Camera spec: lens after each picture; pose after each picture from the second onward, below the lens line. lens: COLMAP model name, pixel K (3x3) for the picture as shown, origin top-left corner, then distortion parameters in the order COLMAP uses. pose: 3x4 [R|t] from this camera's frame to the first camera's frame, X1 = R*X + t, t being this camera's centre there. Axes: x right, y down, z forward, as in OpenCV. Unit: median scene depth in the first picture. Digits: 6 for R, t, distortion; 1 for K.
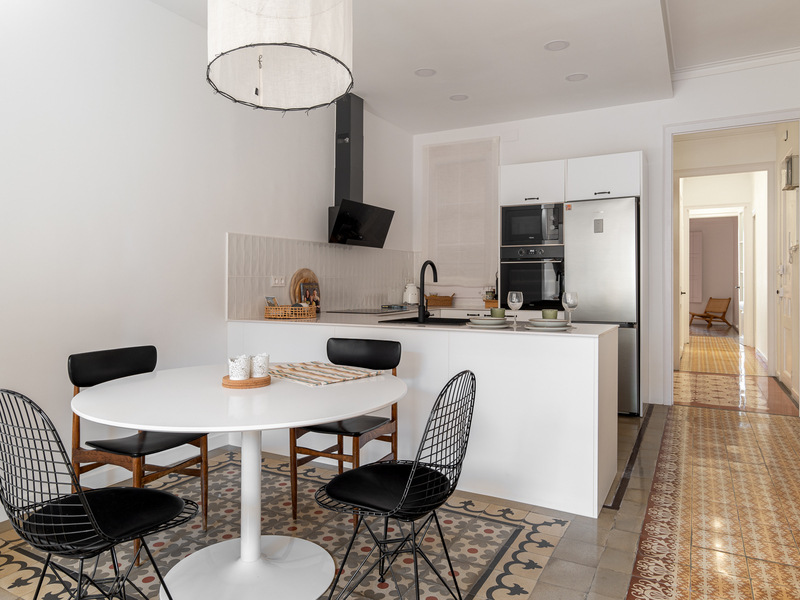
lens RADIAL K [[551.3, 0, 400.9], [0, 551.3, 284.2], [0, 0, 1]] dist [-0.000088, 0.001566]
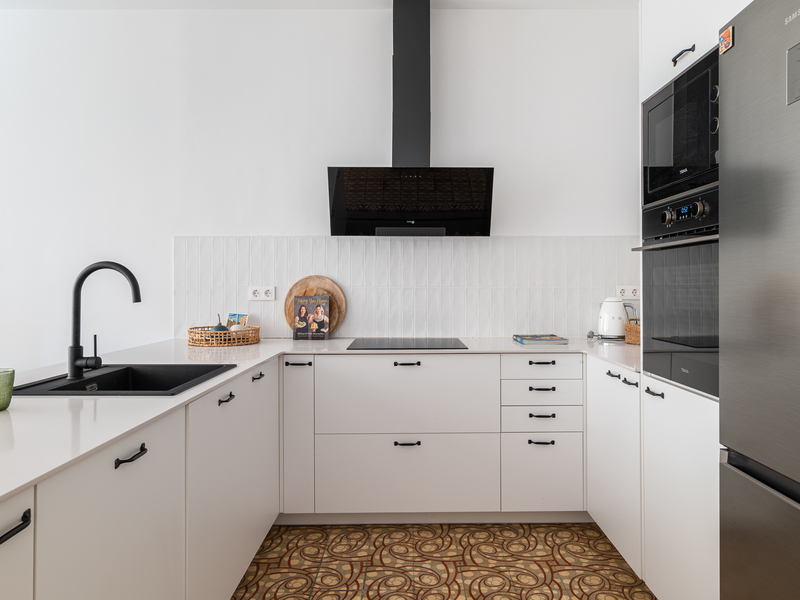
lens RADIAL K [[551.3, 0, 400.9], [0, 551.3, 284.2], [0, 0, 1]] dist [-0.000088, 0.001566]
pose [[0.497517, 0.000660, -0.867454, 0.493379], [-0.000260, 1.000000, 0.000612, -0.017427], [0.867454, -0.000079, 0.497517, 0.731652]]
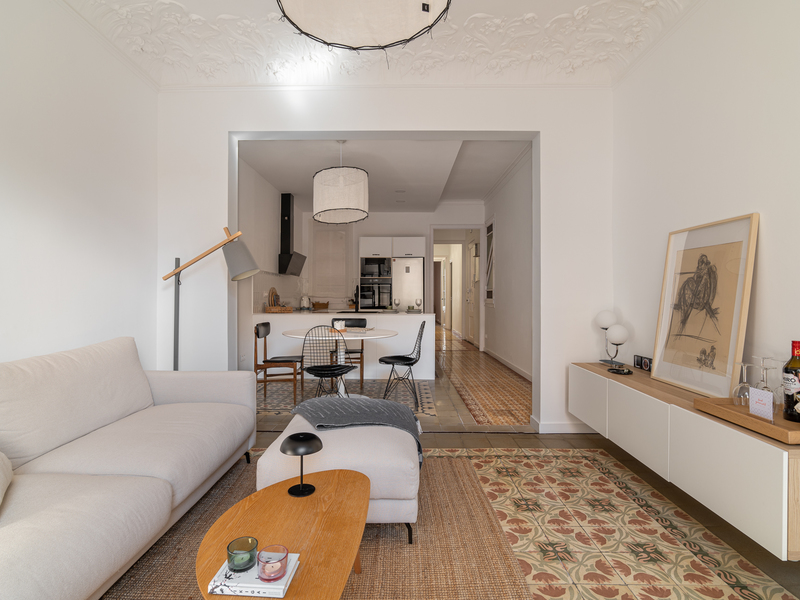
lens RADIAL K [[411.8, 0, 397.9], [0, 411.8, 297.6], [0, 0, 1]] dist [0.000343, 0.000245]
pose [[0.881407, 0.001609, 0.472355, -0.430083], [0.000005, 0.999994, -0.003416, 0.009770], [-0.472358, 0.003014, 0.881402, -0.400355]]
